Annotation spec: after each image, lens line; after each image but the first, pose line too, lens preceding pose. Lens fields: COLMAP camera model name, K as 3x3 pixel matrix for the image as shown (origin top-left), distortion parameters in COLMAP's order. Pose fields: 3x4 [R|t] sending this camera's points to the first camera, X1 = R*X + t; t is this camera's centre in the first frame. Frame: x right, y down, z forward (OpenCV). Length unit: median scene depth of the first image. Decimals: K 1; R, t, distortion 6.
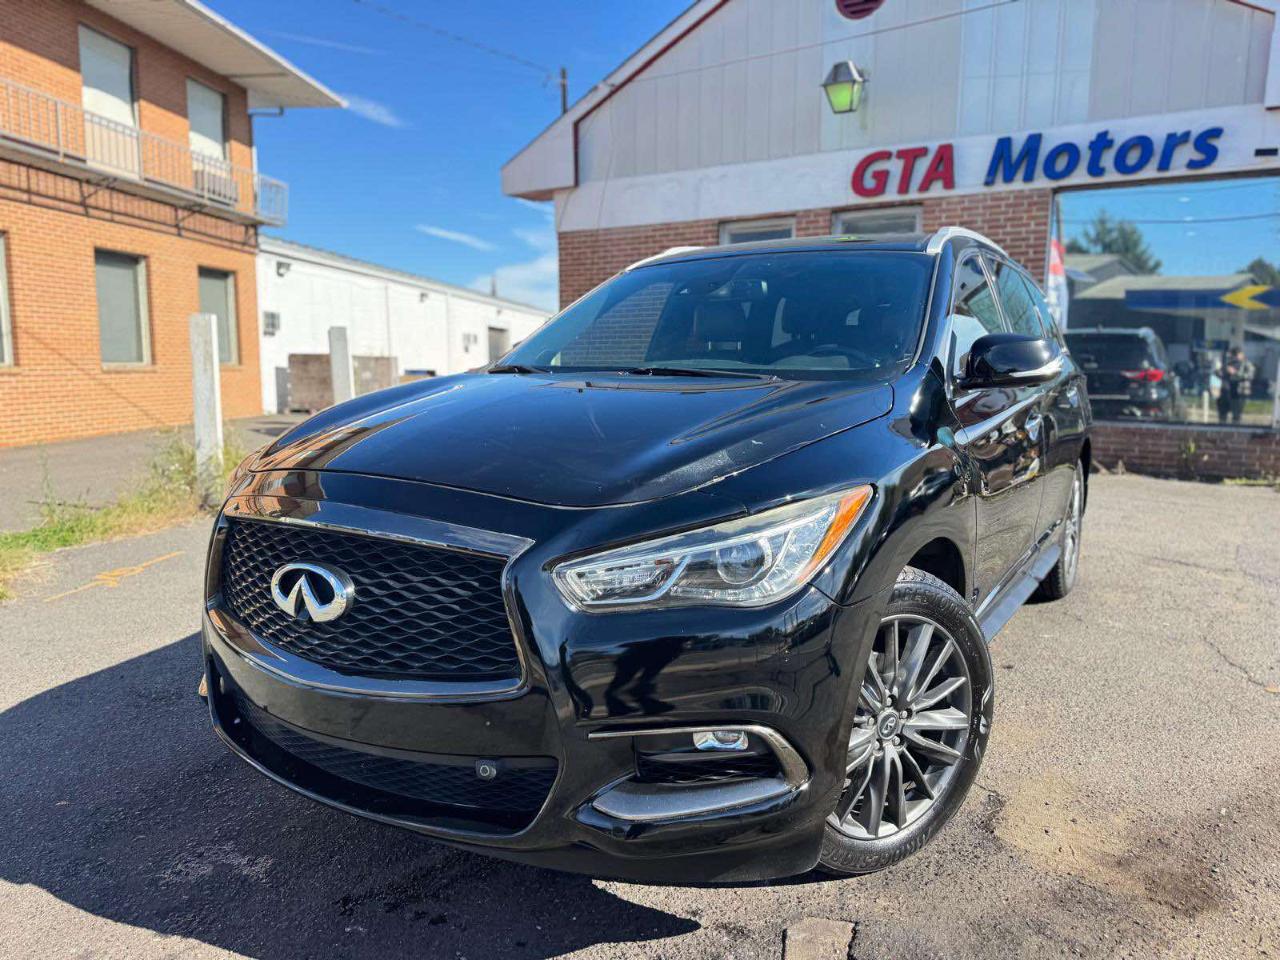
lens RADIAL K [[914.5, 0, 640.9], [0, 914.5, 483.0], [0, 0, 1]] dist [0.043761, -0.055385]
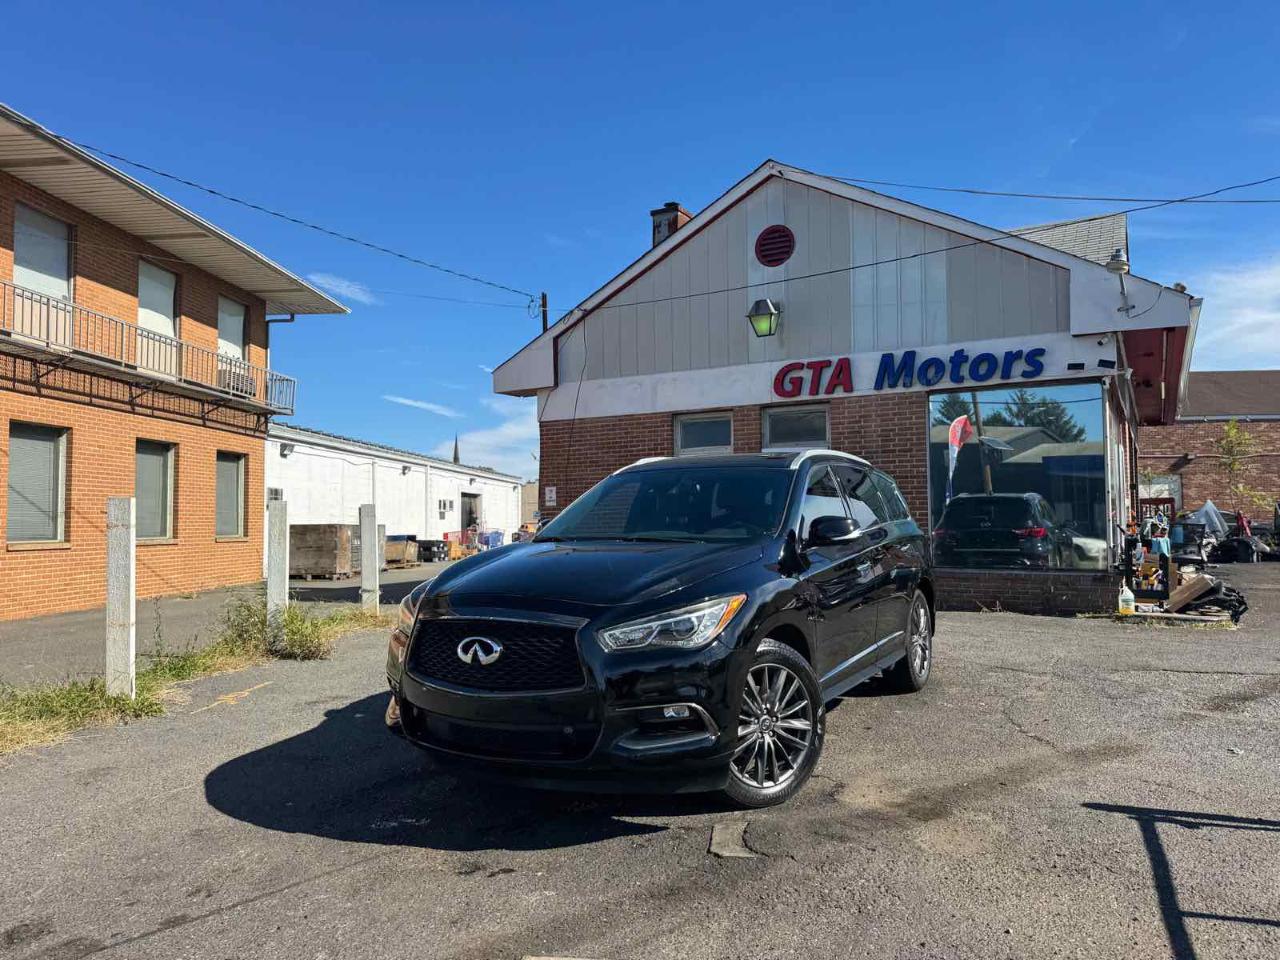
lens RADIAL K [[914.5, 0, 635.4], [0, 914.5, 470.8], [0, 0, 1]] dist [0.043761, -0.055385]
pose [[0.999138, -0.016084, 0.038263, -0.016128], [0.022969, 0.982103, -0.186937, 0.023876], [-0.034572, 0.187655, 0.981626, -0.236761]]
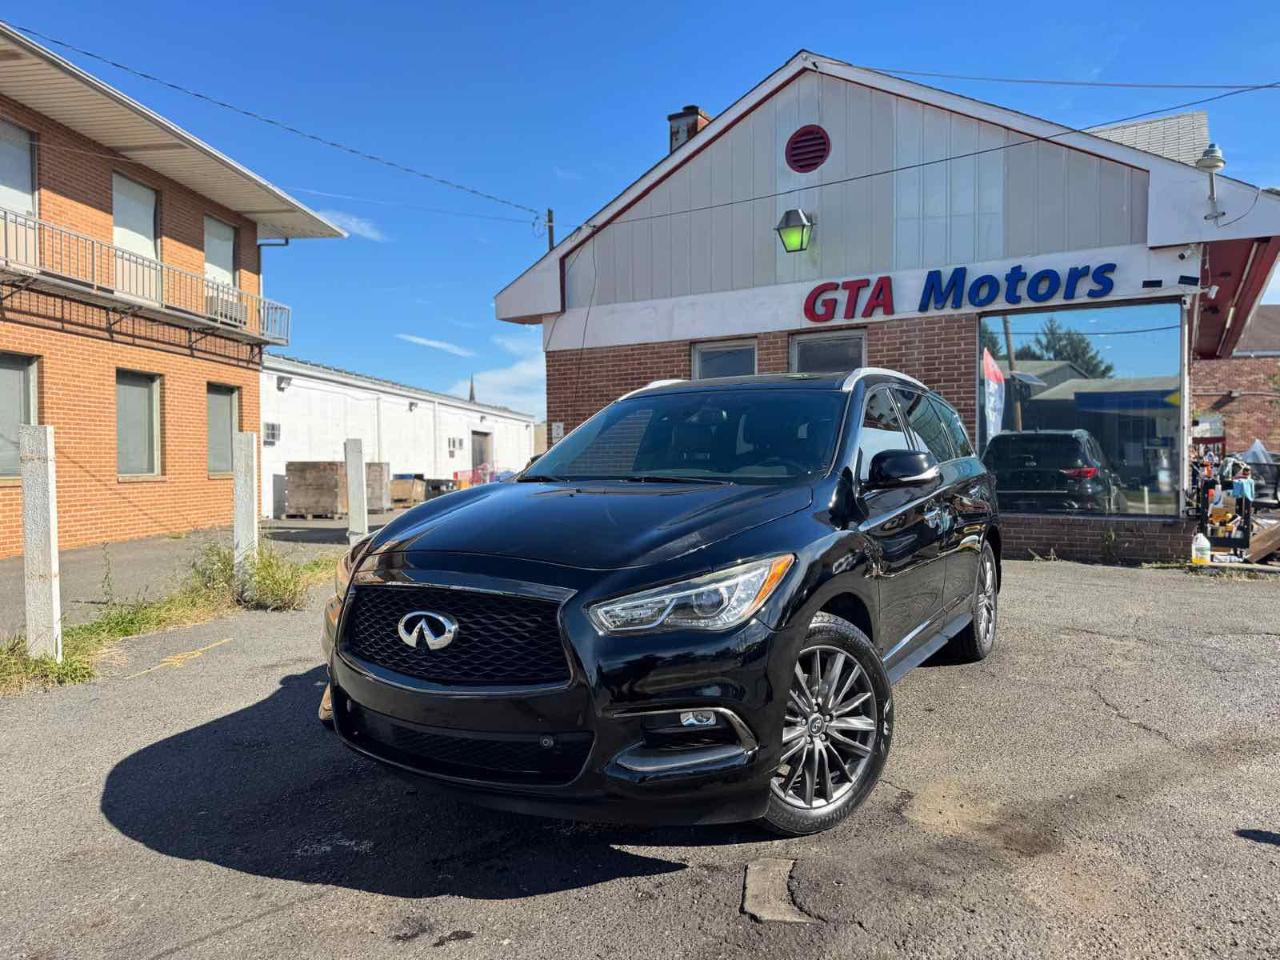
lens RADIAL K [[914.5, 0, 635.8], [0, 914.5, 472.9], [0, 0, 1]] dist [0.043761, -0.055385]
pose [[0.999691, -0.014256, 0.020351, -0.008570], [0.016596, 0.992646, -0.119911, 0.010021], [-0.018492, 0.120212, 0.992576, -0.113625]]
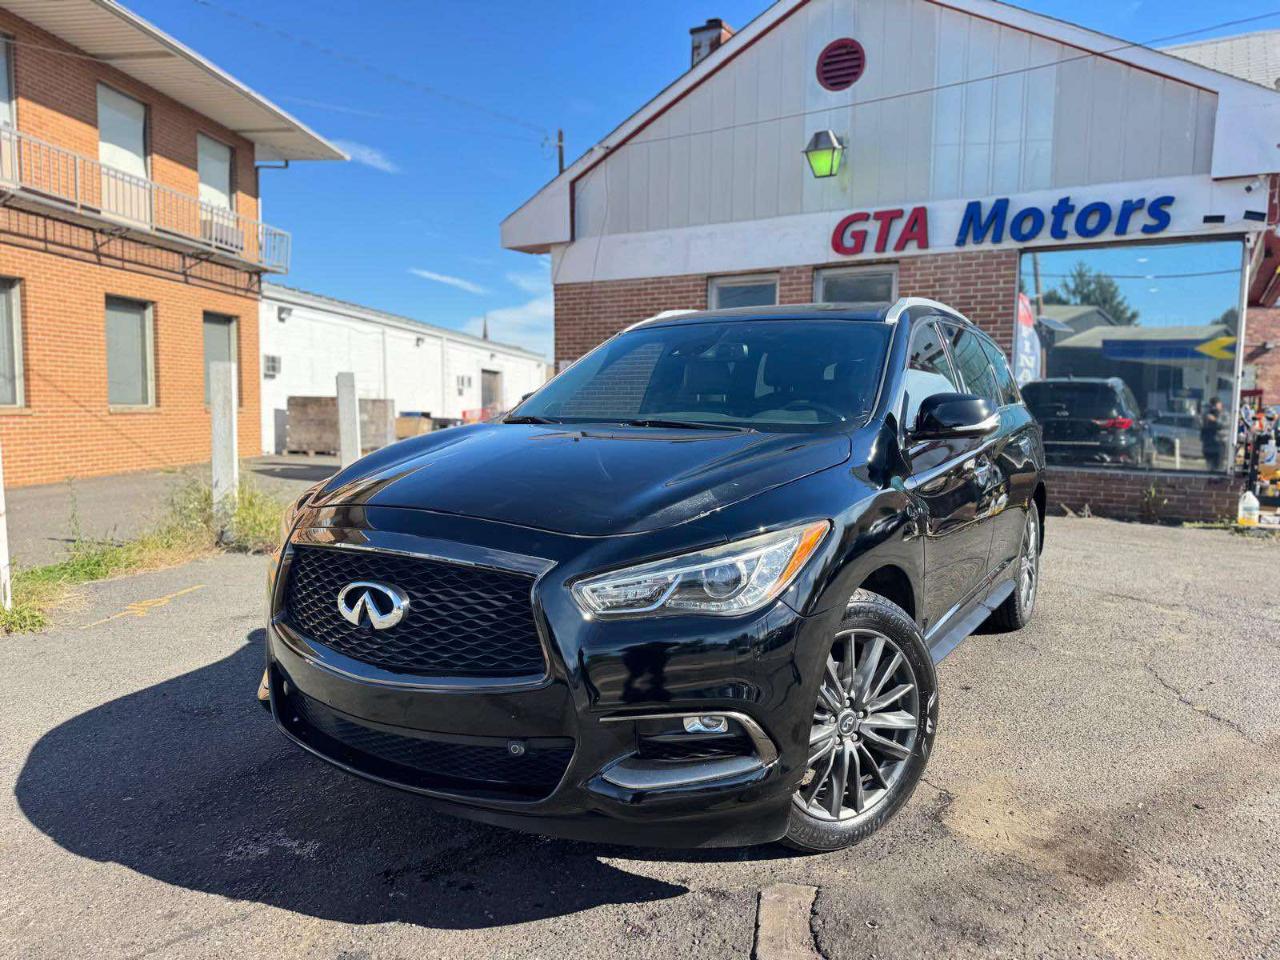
lens RADIAL K [[914.5, 0, 640.6], [0, 914.5, 481.8], [0, 0, 1]] dist [0.043761, -0.055385]
pose [[0.999920, 0.005365, 0.011487, -0.003318], [-0.004817, 0.998872, -0.047244, 0.002204], [-0.011727, 0.047185, 0.998817, -0.048977]]
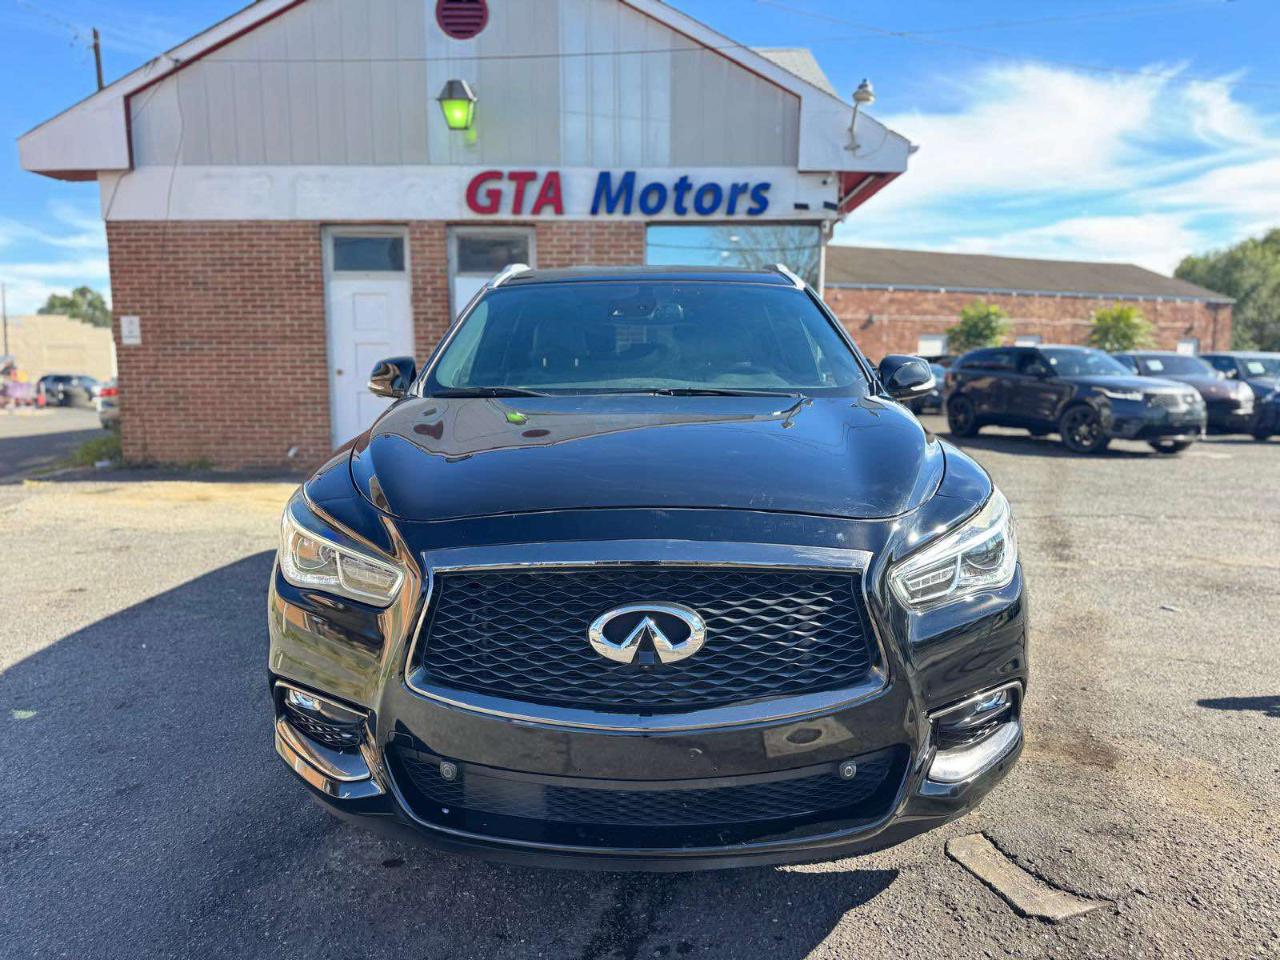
lens RADIAL K [[914.5, 0, 641.8], [0, 914.5, 474.2], [0, 0, 1]] dist [0.043761, -0.055385]
pose [[0.849112, -0.067486, 0.523884, -0.178312], [0.075279, 0.997142, 0.006437, -0.011534], [-0.522821, 0.033972, 0.851765, 0.036948]]
